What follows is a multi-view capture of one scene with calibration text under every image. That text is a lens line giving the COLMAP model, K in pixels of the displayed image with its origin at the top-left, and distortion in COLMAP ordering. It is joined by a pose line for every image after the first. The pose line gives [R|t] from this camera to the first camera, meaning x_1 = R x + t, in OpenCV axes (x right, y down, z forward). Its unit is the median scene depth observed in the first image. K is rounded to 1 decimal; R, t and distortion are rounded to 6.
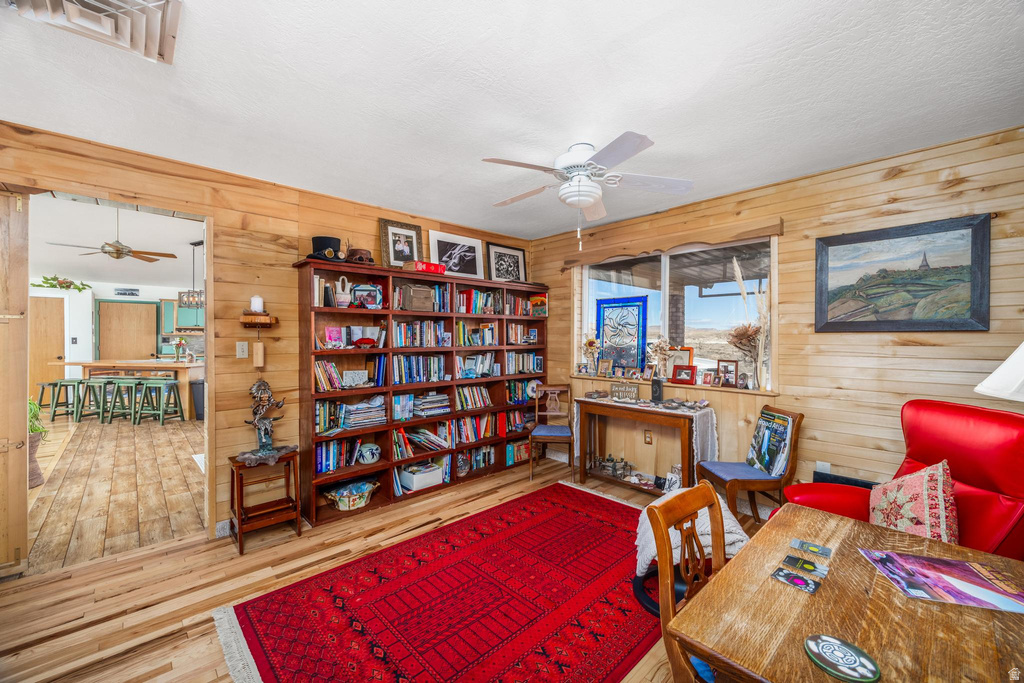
lens RADIAL K [[415.9, 0, 509.1], [0, 415.9, 340.9], [0, 0, 1]] dist [-0.007474, -0.000181]
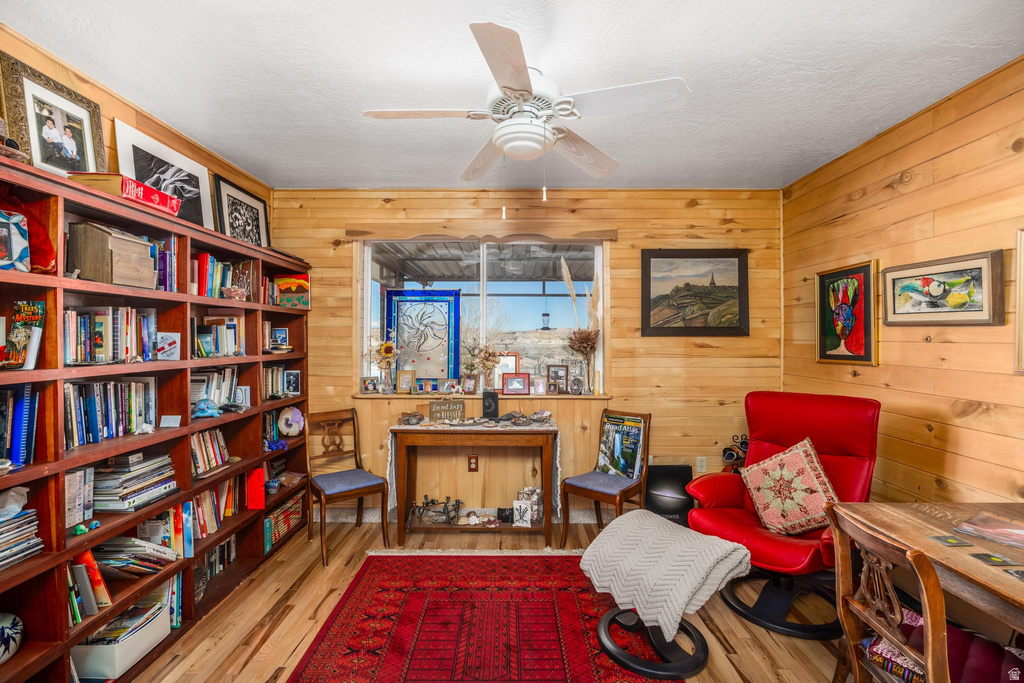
lens RADIAL K [[466.7, 0, 510.7], [0, 466.7, 341.5], [0, 0, 1]] dist [-0.020240, 0.002162]
pose [[0.680610, -0.004200, 0.732634, -0.287166], [0.006354, 0.999980, -0.000170, -0.006861], [-0.732618, 0.004771, 0.680623, 0.323817]]
